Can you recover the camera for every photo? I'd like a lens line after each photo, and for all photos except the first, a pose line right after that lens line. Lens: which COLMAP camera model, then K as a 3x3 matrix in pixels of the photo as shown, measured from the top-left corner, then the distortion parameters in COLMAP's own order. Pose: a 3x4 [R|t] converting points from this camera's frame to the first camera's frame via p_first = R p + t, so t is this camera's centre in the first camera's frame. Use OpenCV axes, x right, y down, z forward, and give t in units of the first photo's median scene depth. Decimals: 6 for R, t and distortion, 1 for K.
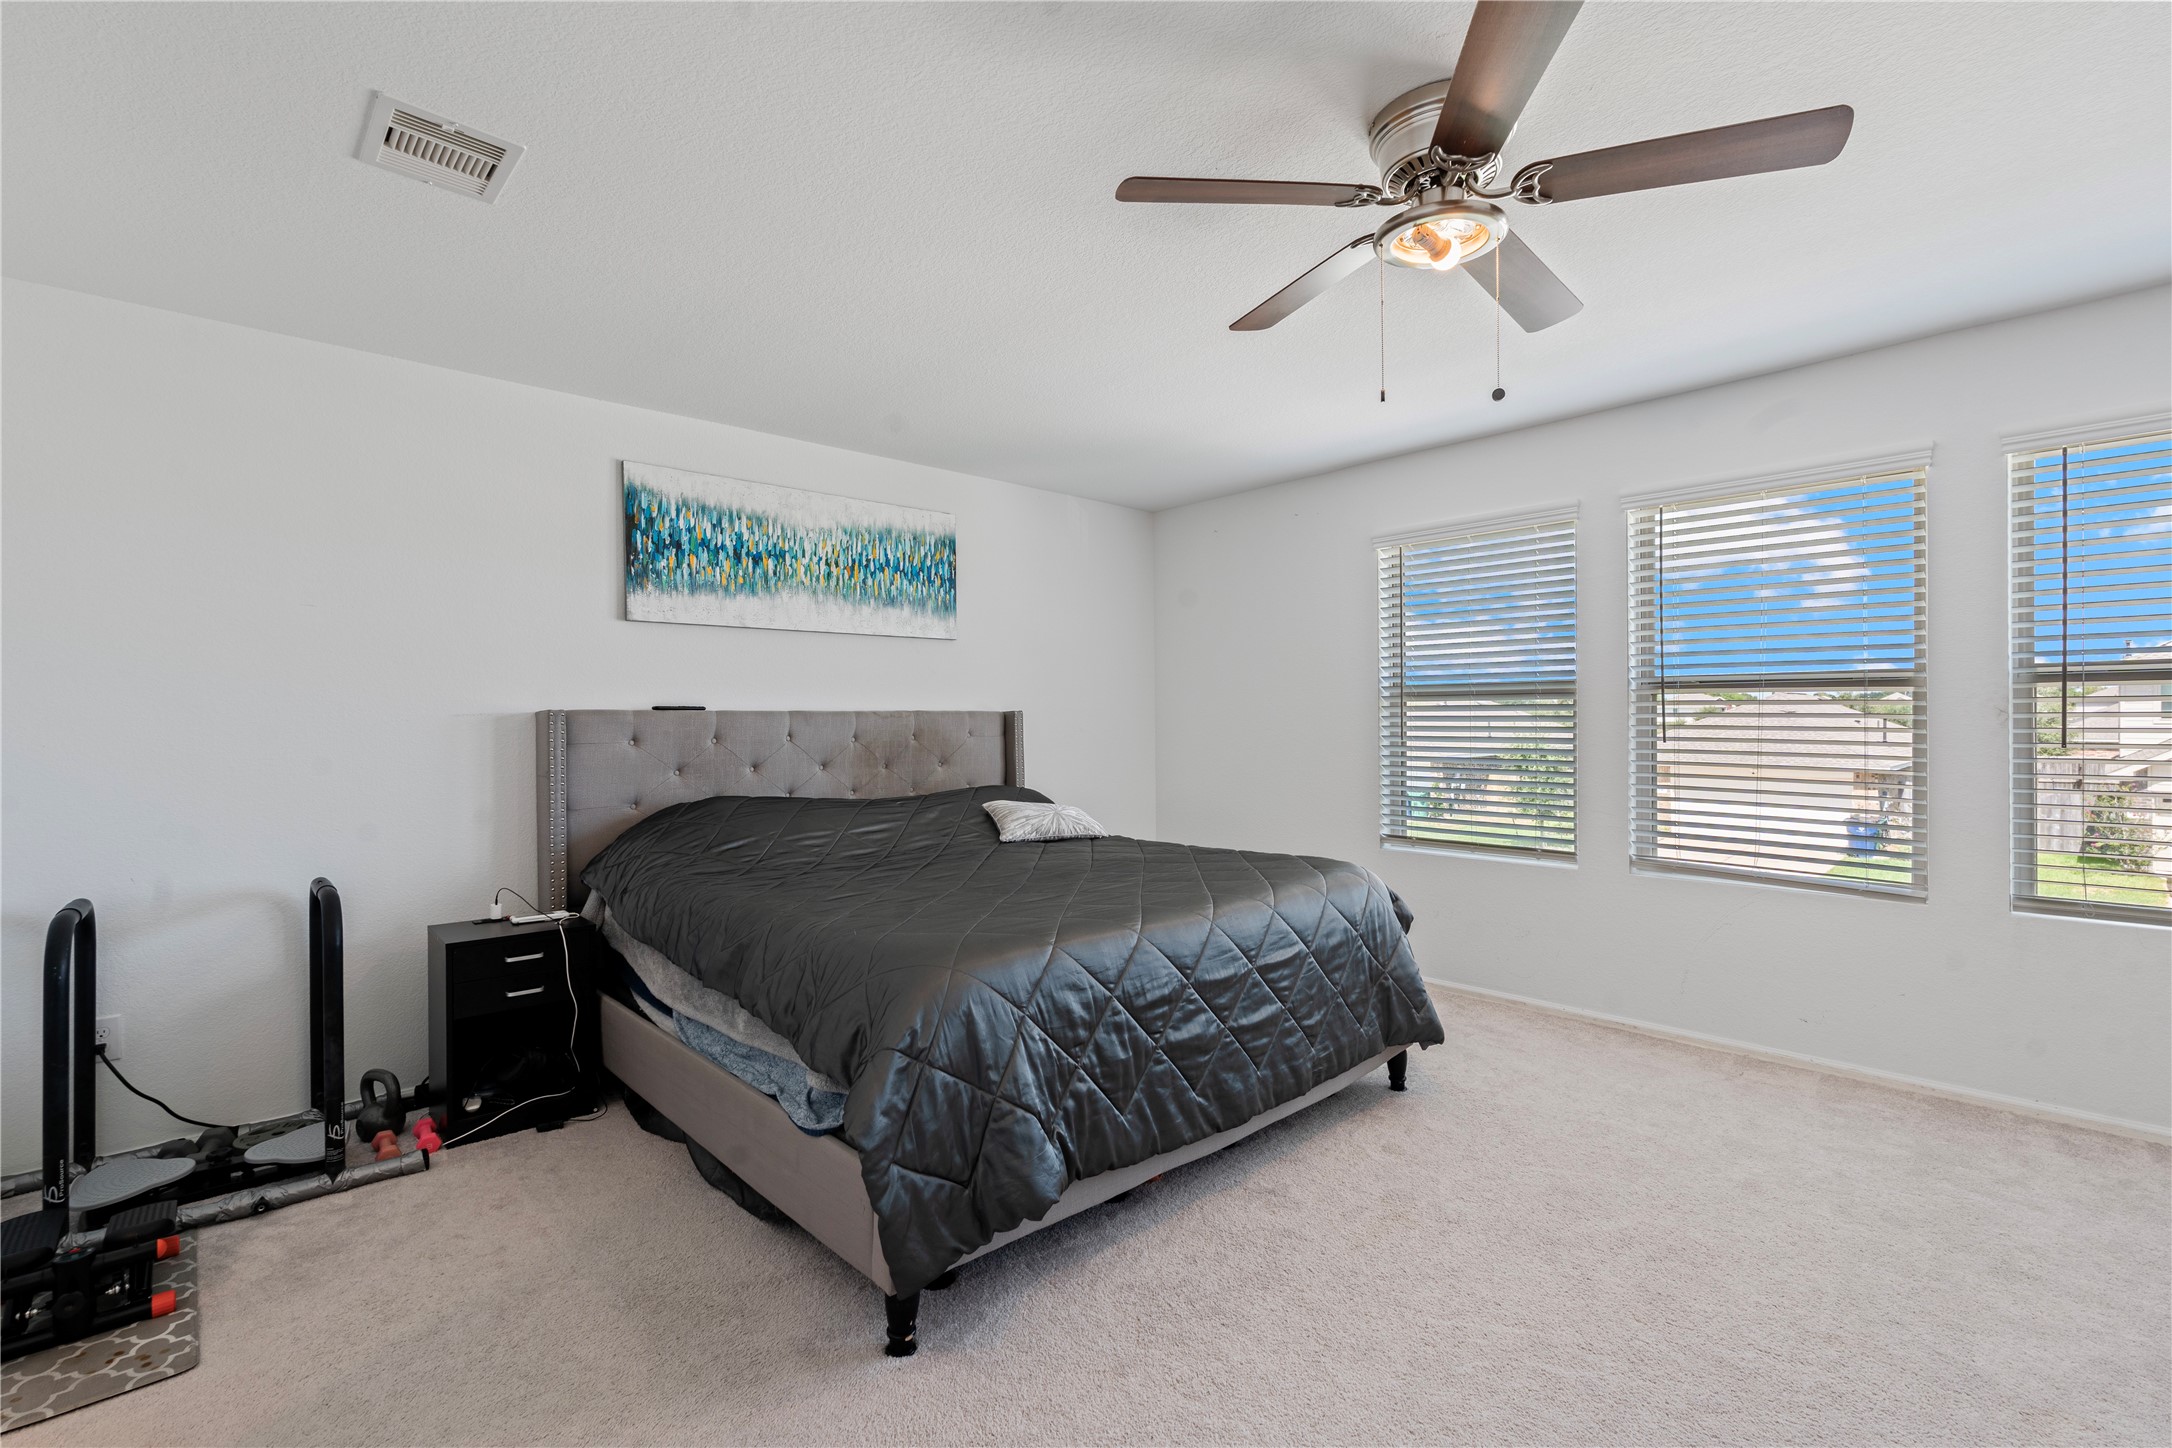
lens RADIAL K [[964.7, 0, 1092.4], [0, 964.7, 717.7], [0, 0, 1]] dist [-0.002119, 0.000195]
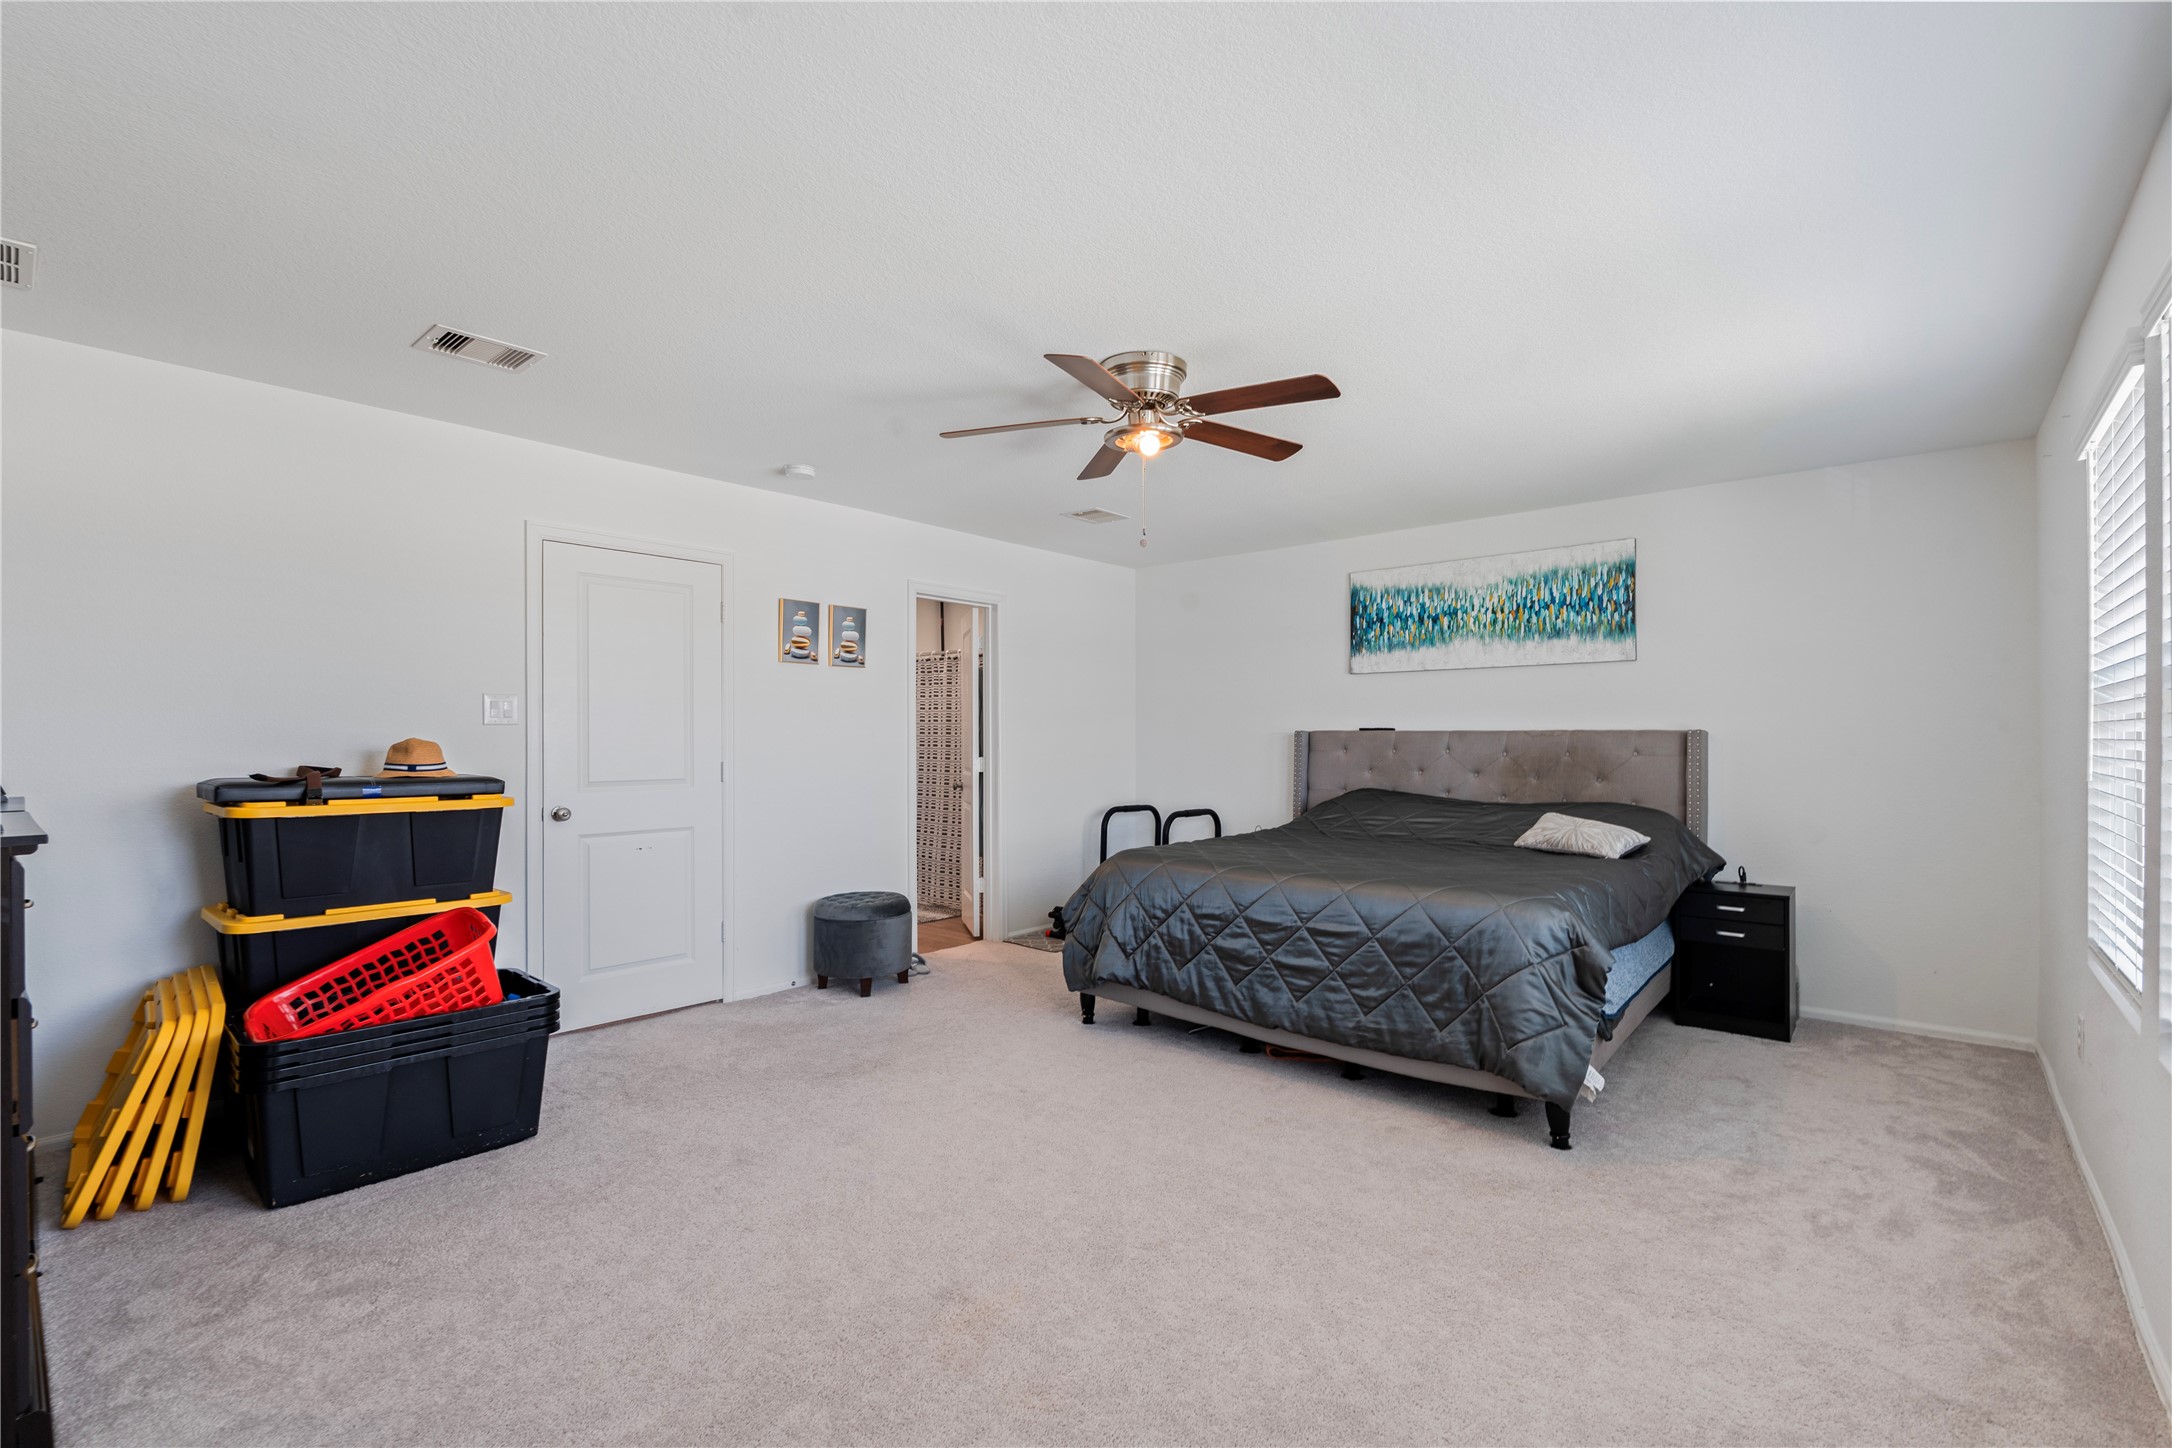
lens RADIAL K [[964.7, 0, 1091.5], [0, 964.7, 732.6], [0, 0, 1]] dist [-0.002119, 0.000195]
pose [[0.096140, 0.001173, -0.995367, 0.975643], [-0.001240, 0.999999, 0.001059, -0.005218], [0.995367, 0.001133, 0.096142, 0.390430]]
